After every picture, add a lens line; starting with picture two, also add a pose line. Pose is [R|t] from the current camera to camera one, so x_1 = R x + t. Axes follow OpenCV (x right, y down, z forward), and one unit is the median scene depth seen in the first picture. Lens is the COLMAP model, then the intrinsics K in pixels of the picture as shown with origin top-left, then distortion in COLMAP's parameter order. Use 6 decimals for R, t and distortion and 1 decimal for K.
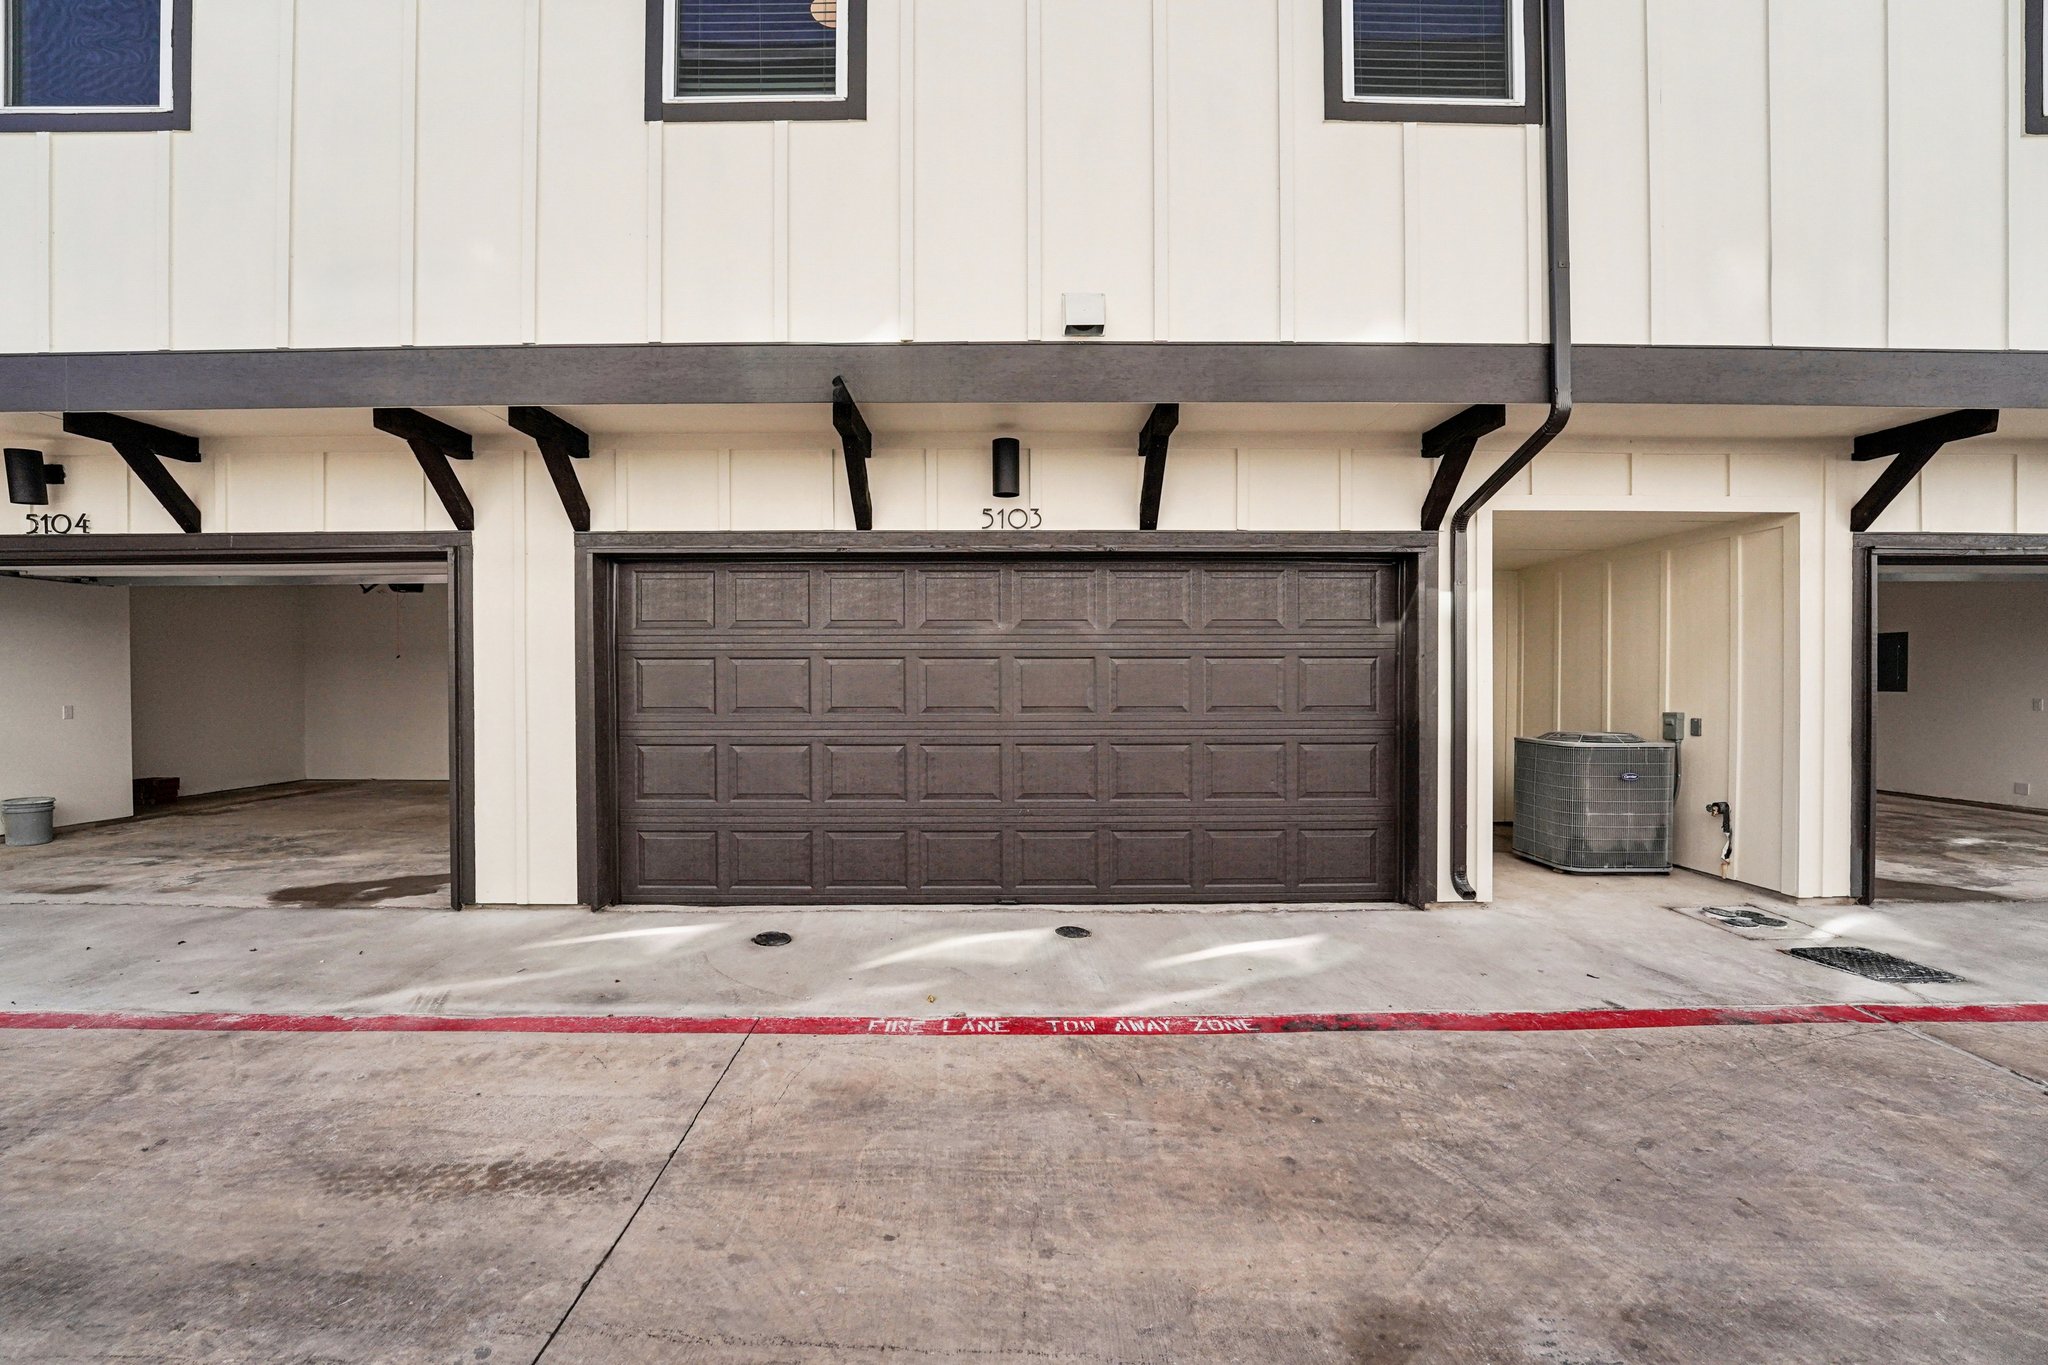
lens RADIAL K [[840.4, 0, 1019.8], [0, 840.4, 684.3], [0, 0, 1]] dist [-0.026208, 0.002588]
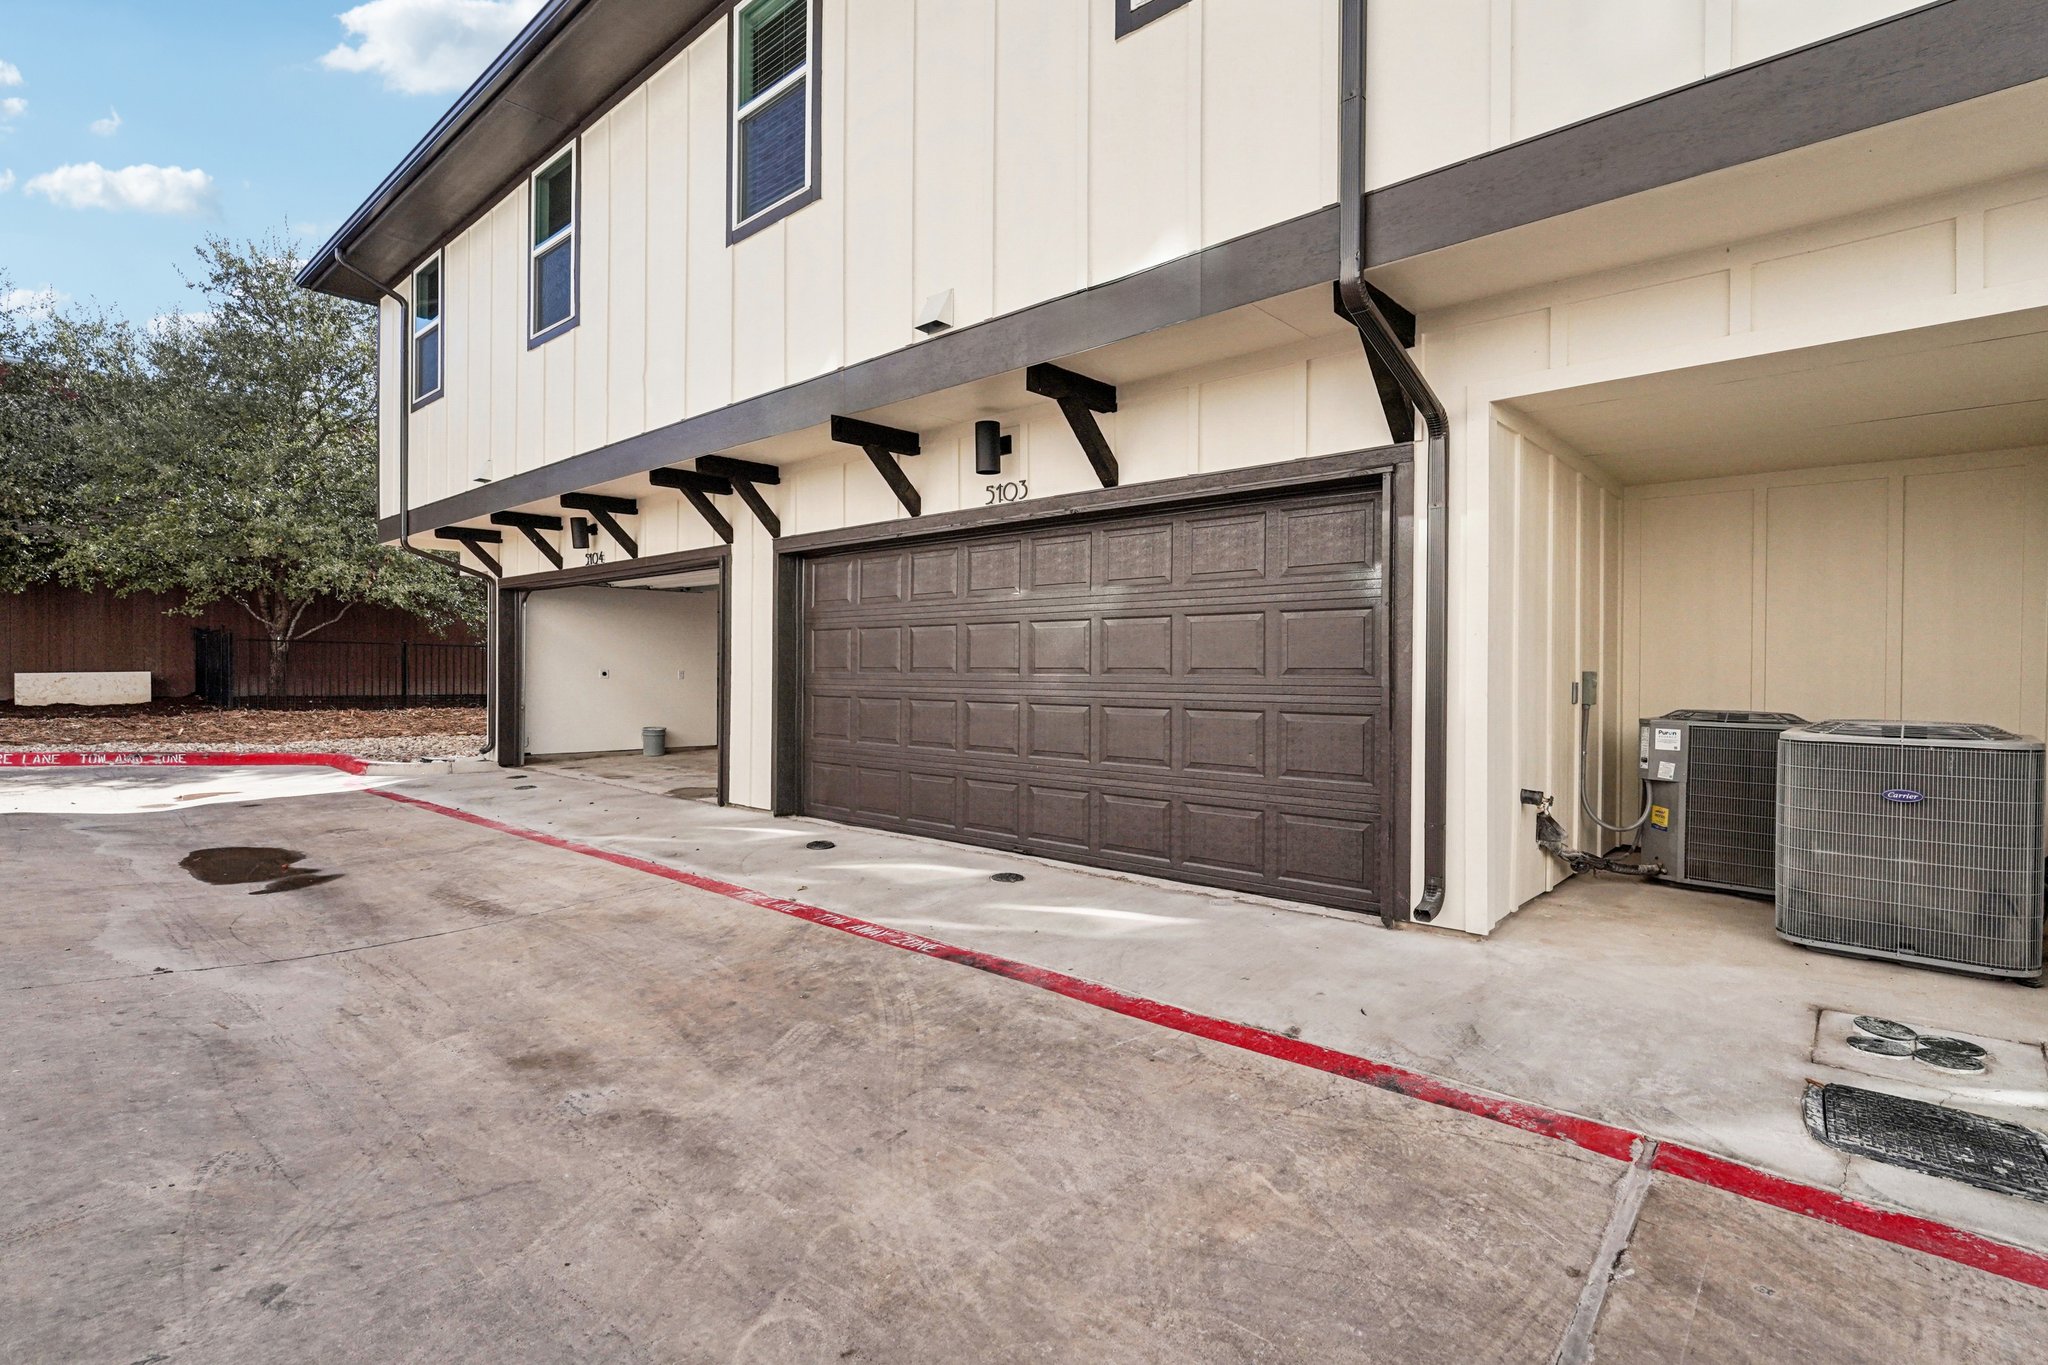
lens RADIAL K [[959.9, 0, 1033.5], [0, 959.9, 664.8], [0, 0, 1]] dist [0.002965, -0.000485]
pose [[0.747392, 0.001450, -0.664382, 1.029126], [-0.003128, 0.999994, -0.001337, 0.031567], [0.664376, 0.003077, 0.747392, 0.124814]]
